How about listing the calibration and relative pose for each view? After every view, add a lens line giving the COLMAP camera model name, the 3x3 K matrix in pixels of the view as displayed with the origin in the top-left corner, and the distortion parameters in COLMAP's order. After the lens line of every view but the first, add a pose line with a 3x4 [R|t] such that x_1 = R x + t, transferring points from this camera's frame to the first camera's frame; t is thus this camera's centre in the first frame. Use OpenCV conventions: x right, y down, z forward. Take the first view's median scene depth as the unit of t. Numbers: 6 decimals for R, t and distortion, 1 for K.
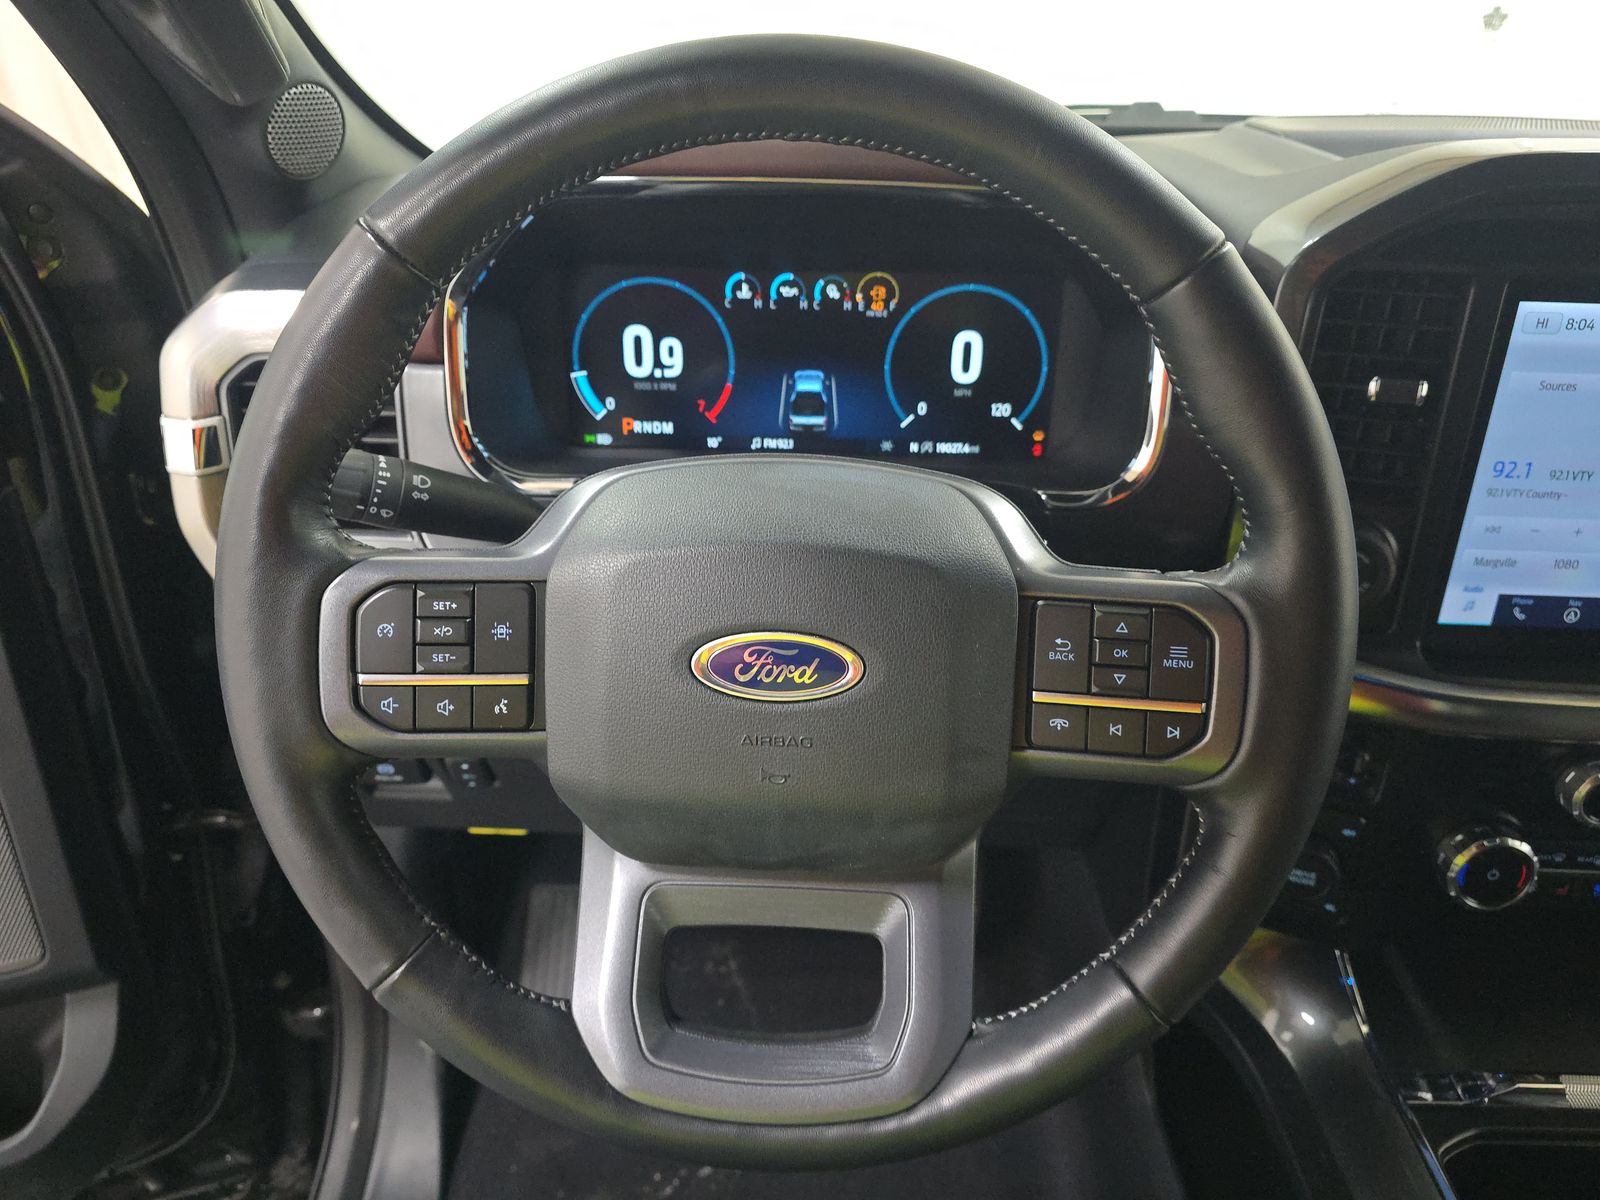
lens RADIAL K [[1076.4, 0, 805.0], [0, 1076.4, 599.7], [0, 0, 1]] dist [0.062024, -0.032793]
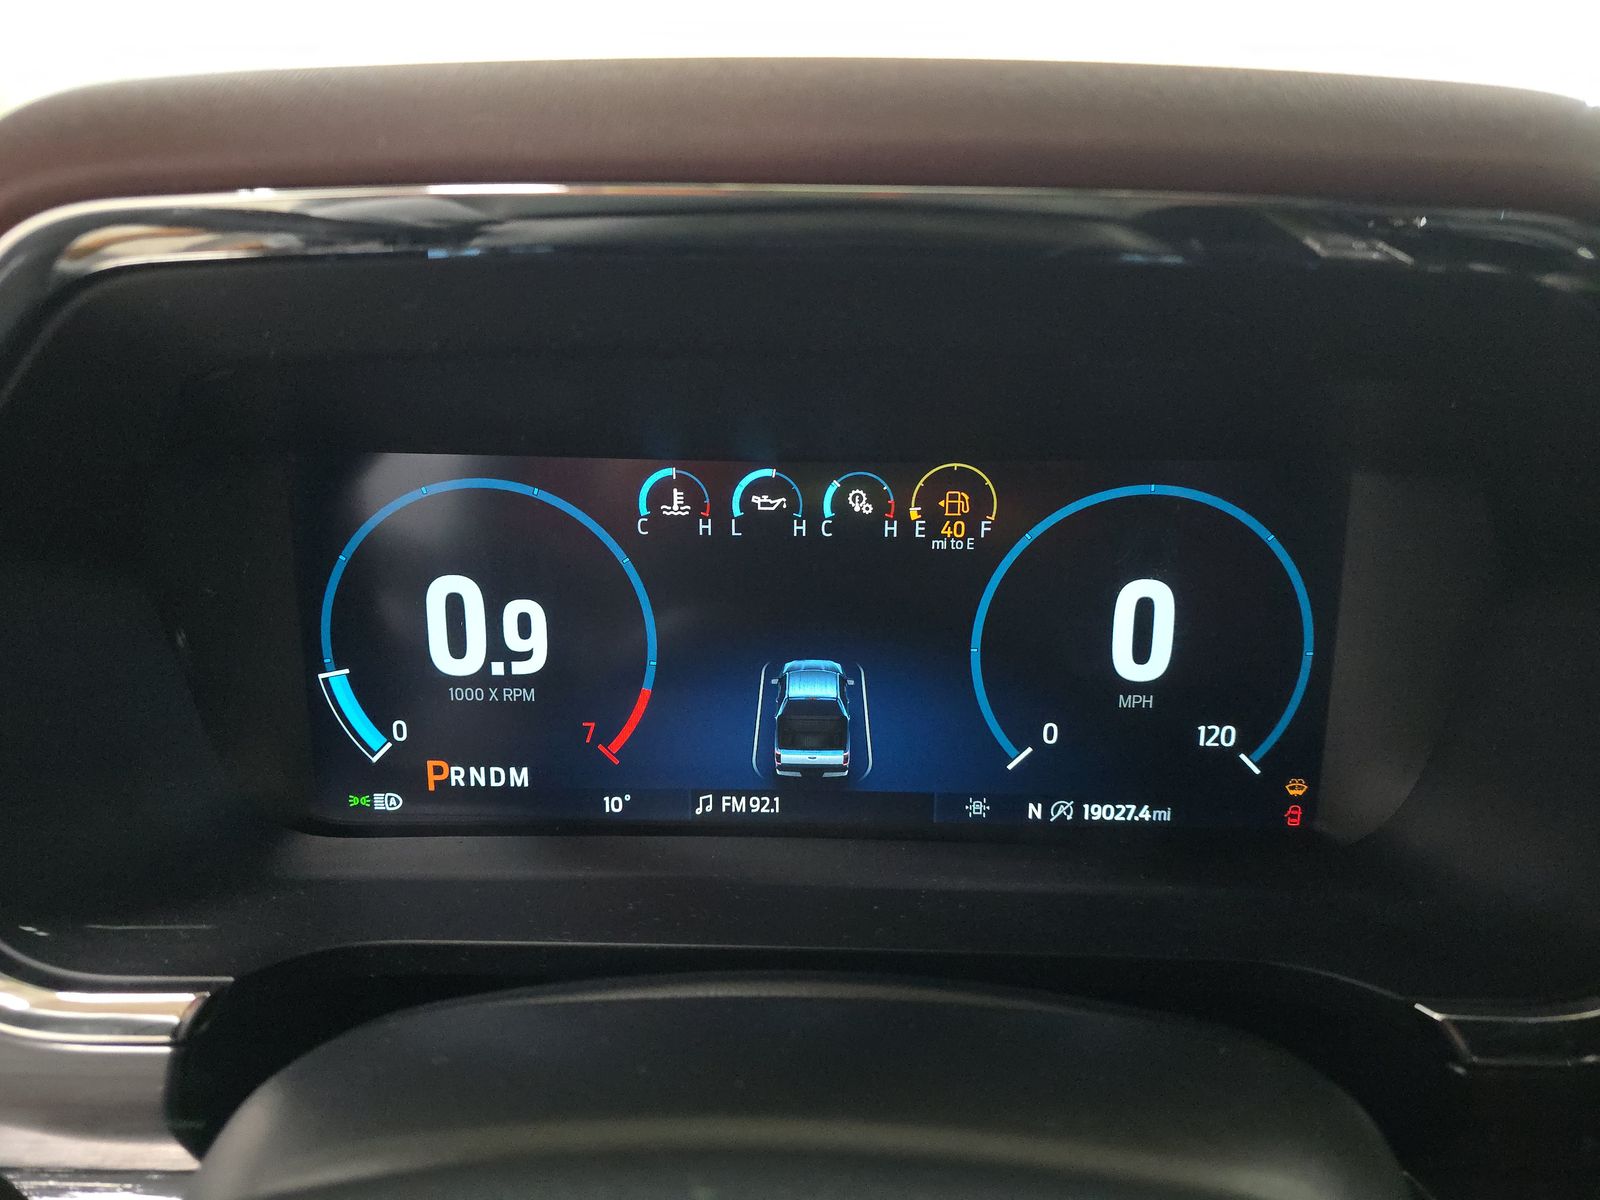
lens RADIAL K [[1076.4, 0, 790.7], [0, 1076.4, 595.3], [0, 0, 1]] dist [0.062024, -0.032793]
pose [[0.999360, -0.007881, -0.034894, 0.011182], [0.001788, 0.985214, -0.171318, -0.159617], [0.035728, 0.171146, 0.984598, 0.526906]]
